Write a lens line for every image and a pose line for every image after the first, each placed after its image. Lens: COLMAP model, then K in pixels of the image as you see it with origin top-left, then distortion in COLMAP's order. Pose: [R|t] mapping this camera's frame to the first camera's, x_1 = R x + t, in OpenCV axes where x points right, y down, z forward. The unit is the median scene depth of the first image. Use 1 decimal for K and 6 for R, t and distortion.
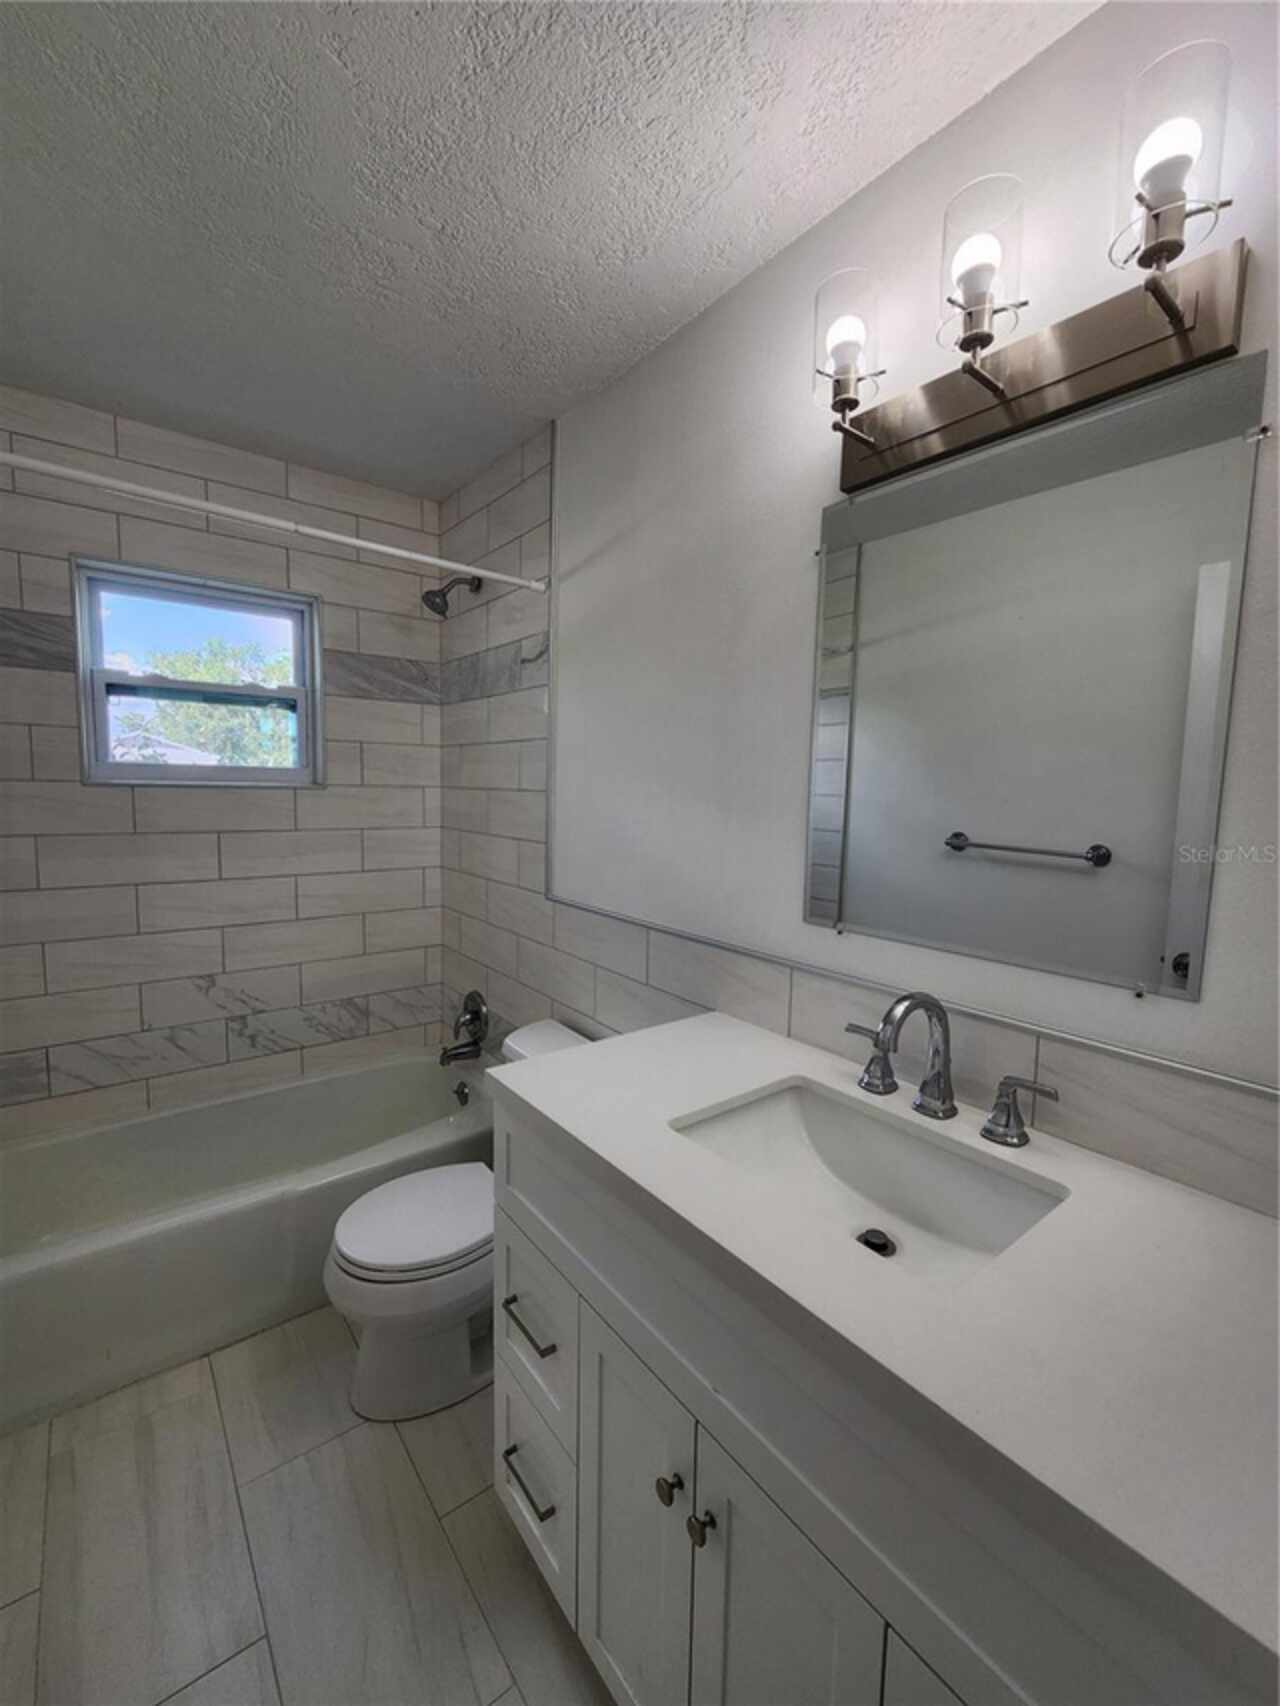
lens RADIAL K [[698.2, 0, 645.3], [0, 698.2, 860.2], [0, 0, 1]] dist [0.001340, -0.001224]
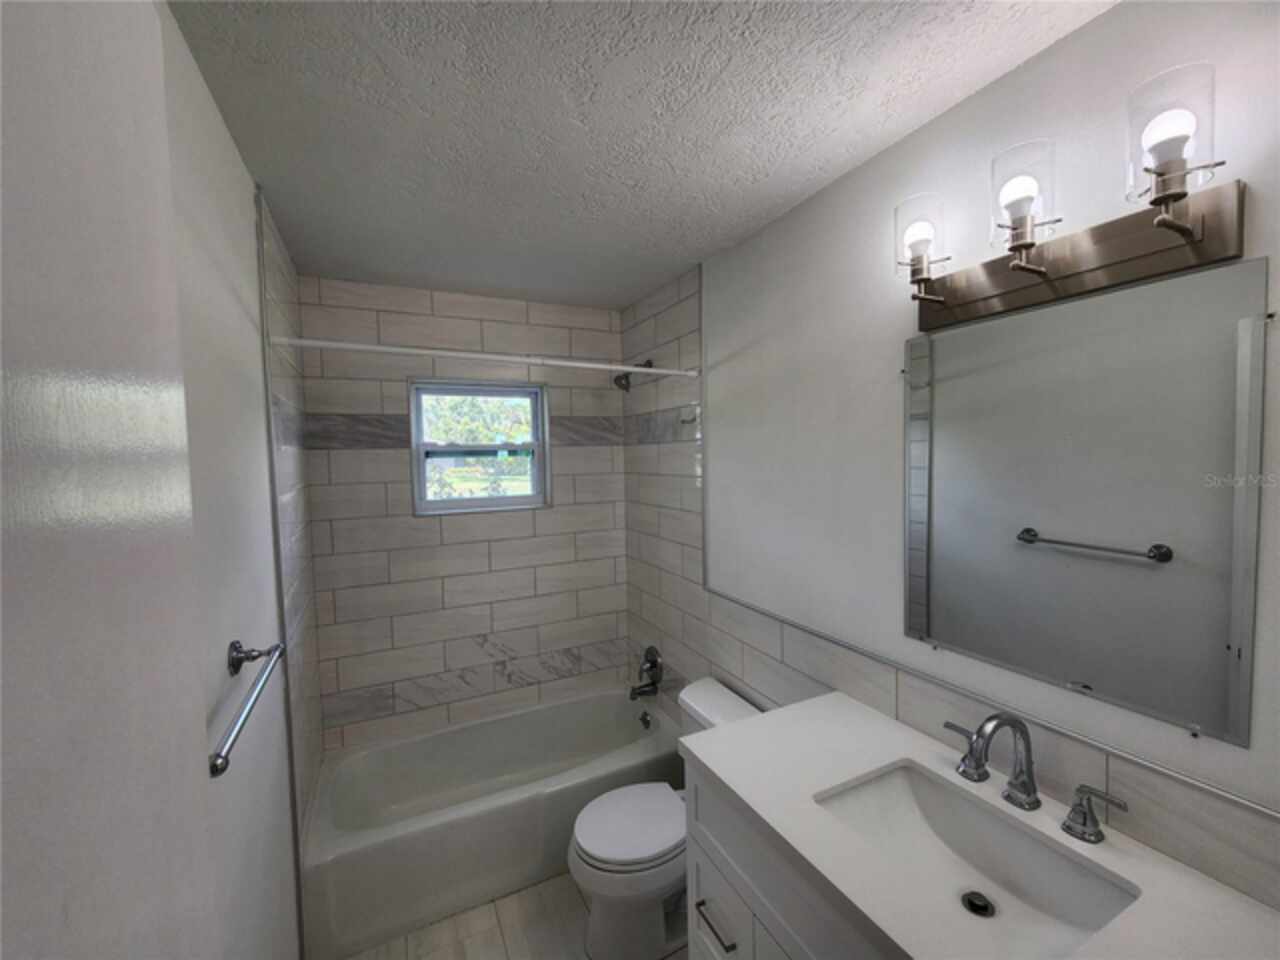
lens RADIAL K [[523.8, 0, 652.3], [0, 523.8, 486.3], [0, 0, 1]] dist [0.001340, -0.001224]
pose [[0.979275, -0.033703, -0.199711, -0.035880], [0.023908, 0.998399, -0.051257, -0.142101], [0.201119, 0.045420, 0.978513, -0.096019]]
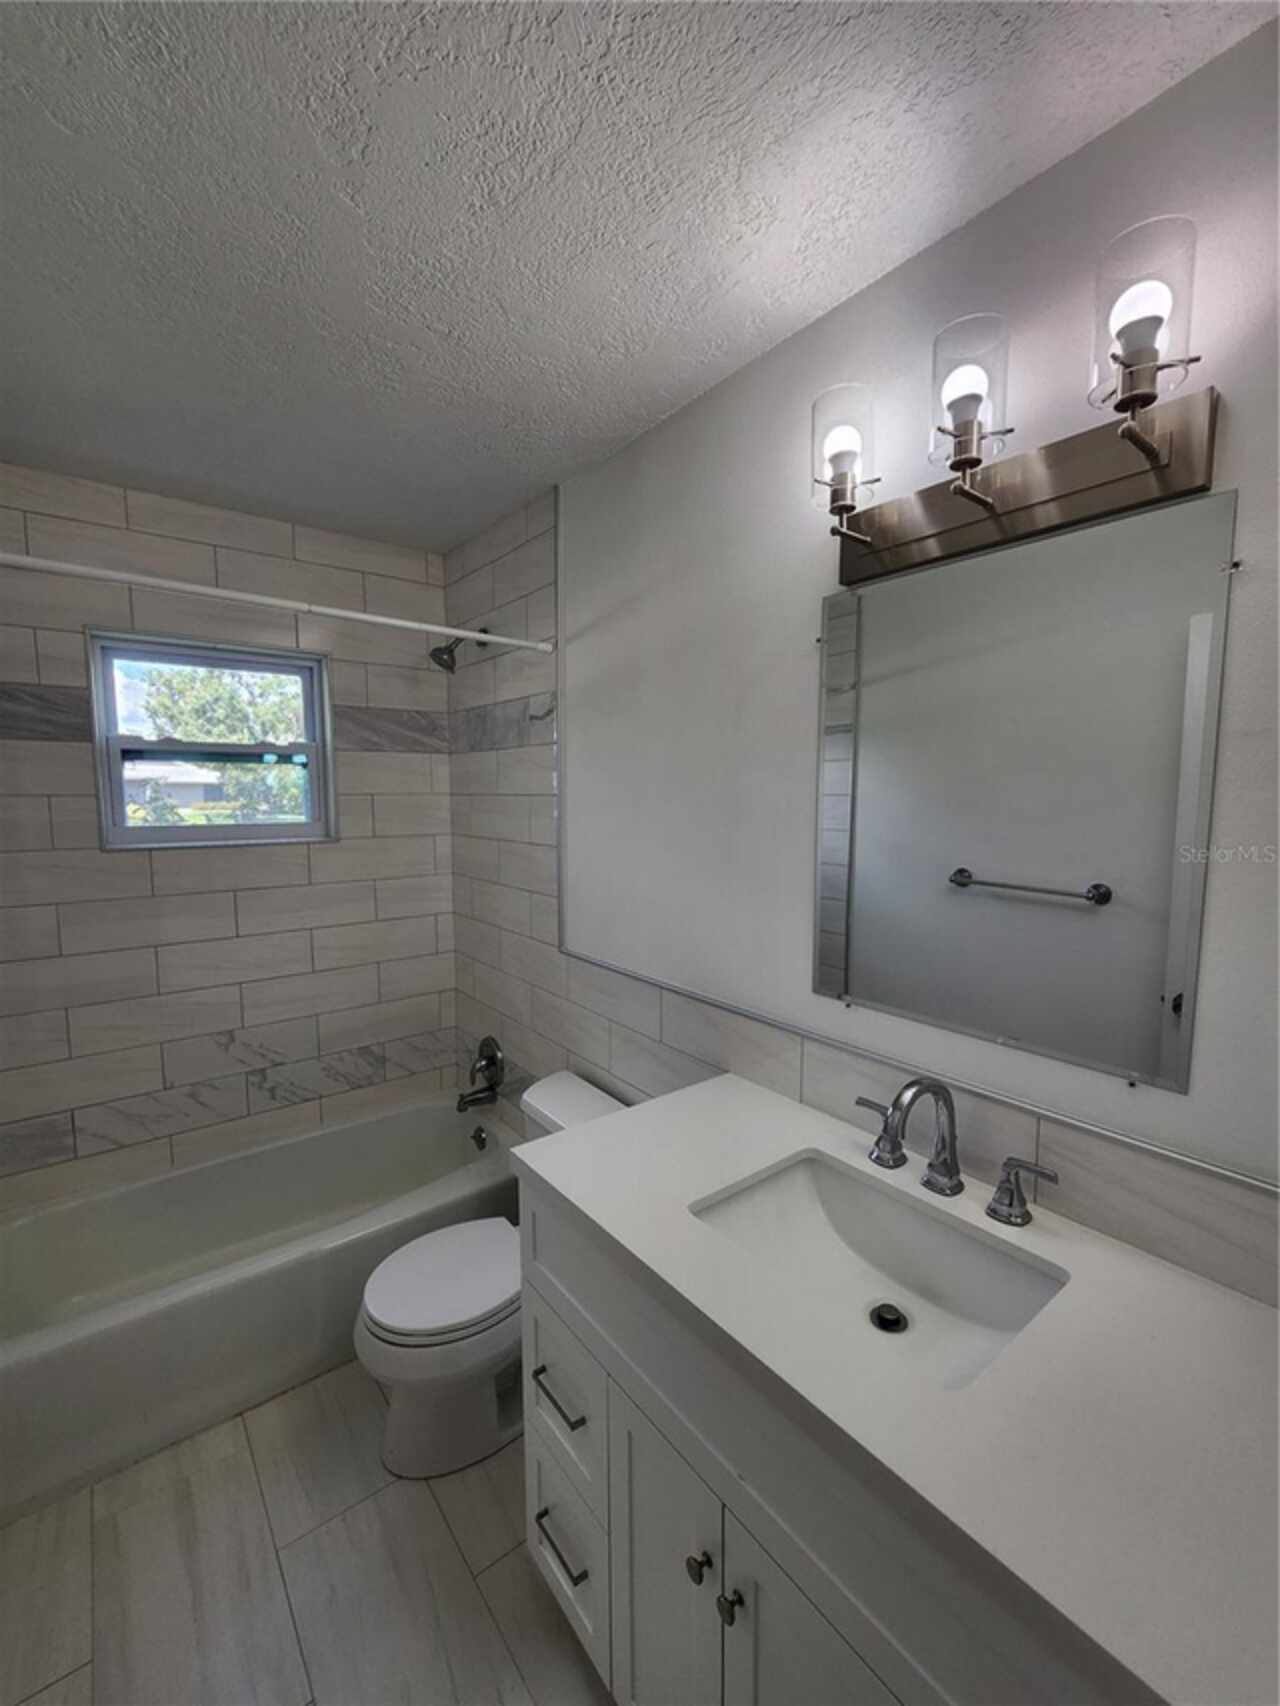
lens RADIAL K [[698.2, 0, 655.2], [0, 698.2, 870.2], [0, 0, 1]] dist [0.001340, -0.001224]
pose [[0.999735, -0.022028, 0.006680, -0.008811], [0.022012, 0.999754, 0.002537, -0.089775], [-0.006734, -0.002389, 0.999974, -0.030794]]
